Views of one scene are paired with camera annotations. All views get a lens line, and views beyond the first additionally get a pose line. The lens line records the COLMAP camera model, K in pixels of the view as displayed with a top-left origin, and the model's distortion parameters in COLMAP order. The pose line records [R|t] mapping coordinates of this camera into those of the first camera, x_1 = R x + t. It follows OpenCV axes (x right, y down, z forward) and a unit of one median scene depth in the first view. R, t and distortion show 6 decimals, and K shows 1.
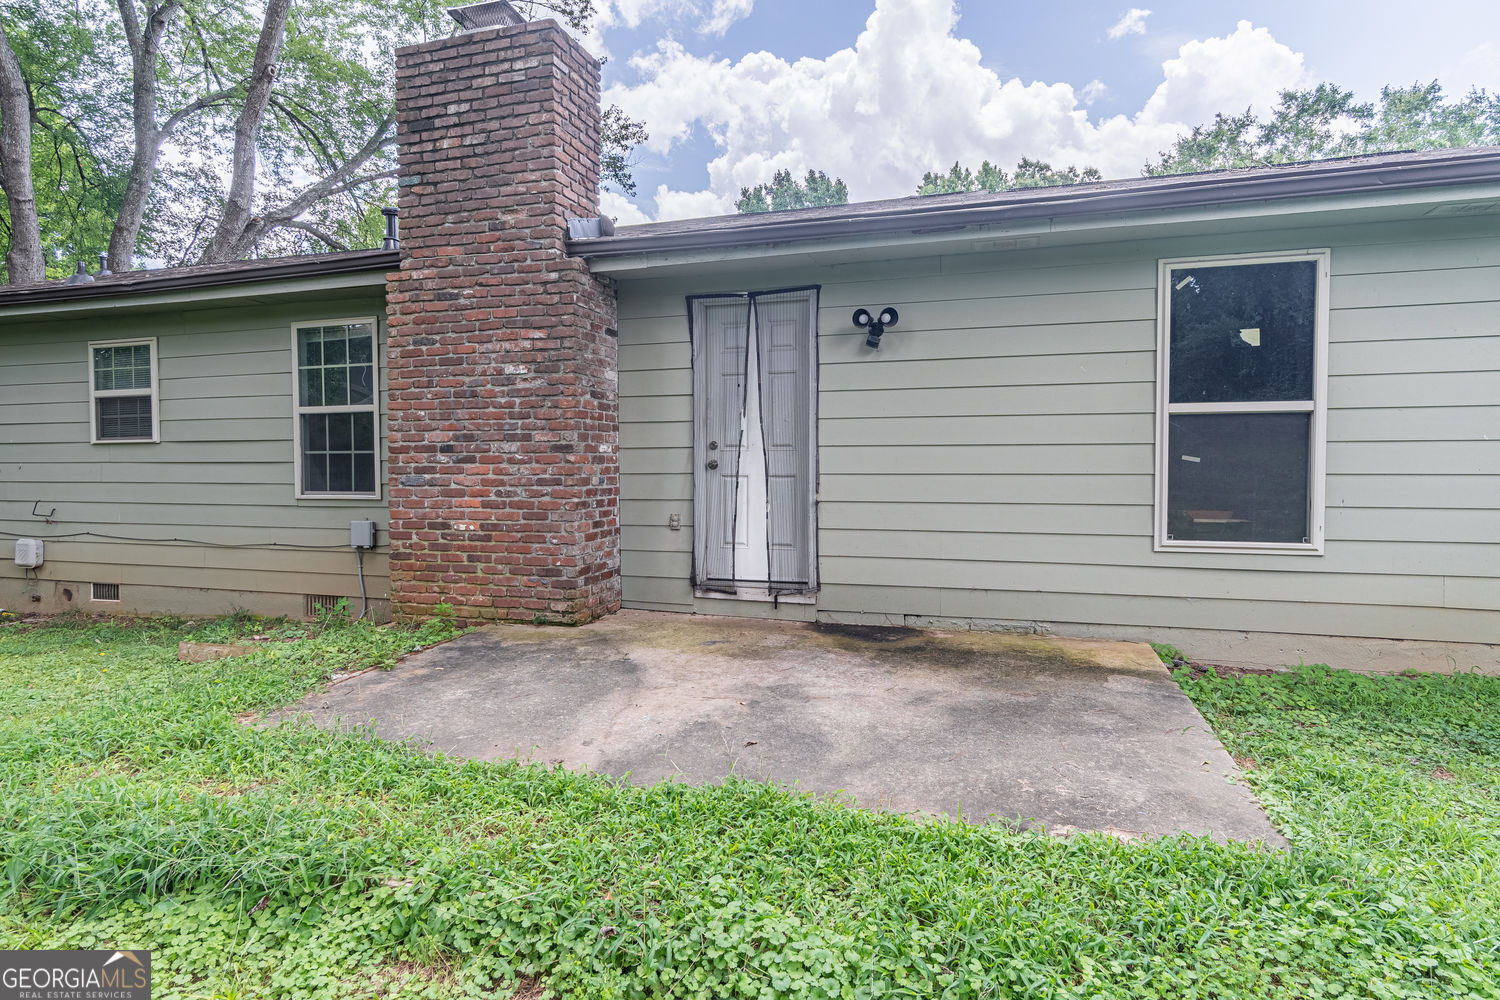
lens RADIAL K [[811.5, 0, 750.0], [0, 811.5, 500.0], [0, 0, 1]] dist [0.001127, -0.000880]
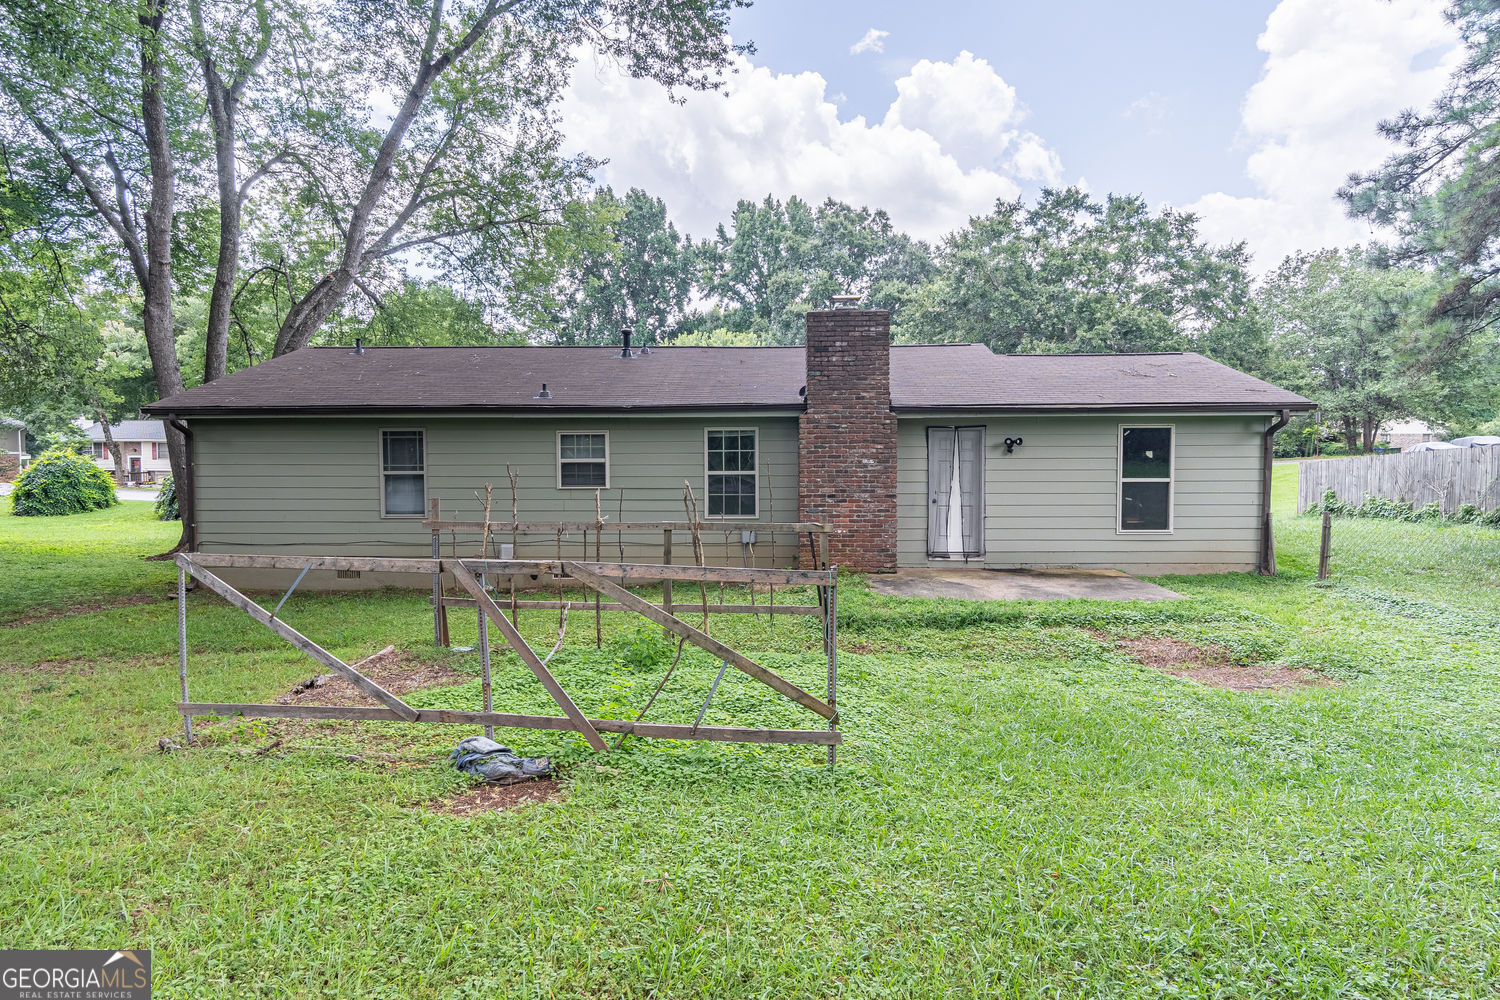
lens RADIAL K [[811.5, 0, 750.0], [0, 811.5, 500.0], [0, 0, 1]] dist [0.001127, -0.000880]
pose [[0.963437, -0.014084, 0.267565, -1.008837], [0.012636, 0.999895, 0.007133, -0.060746], [-0.267638, -0.003491, 0.963513, -0.907885]]
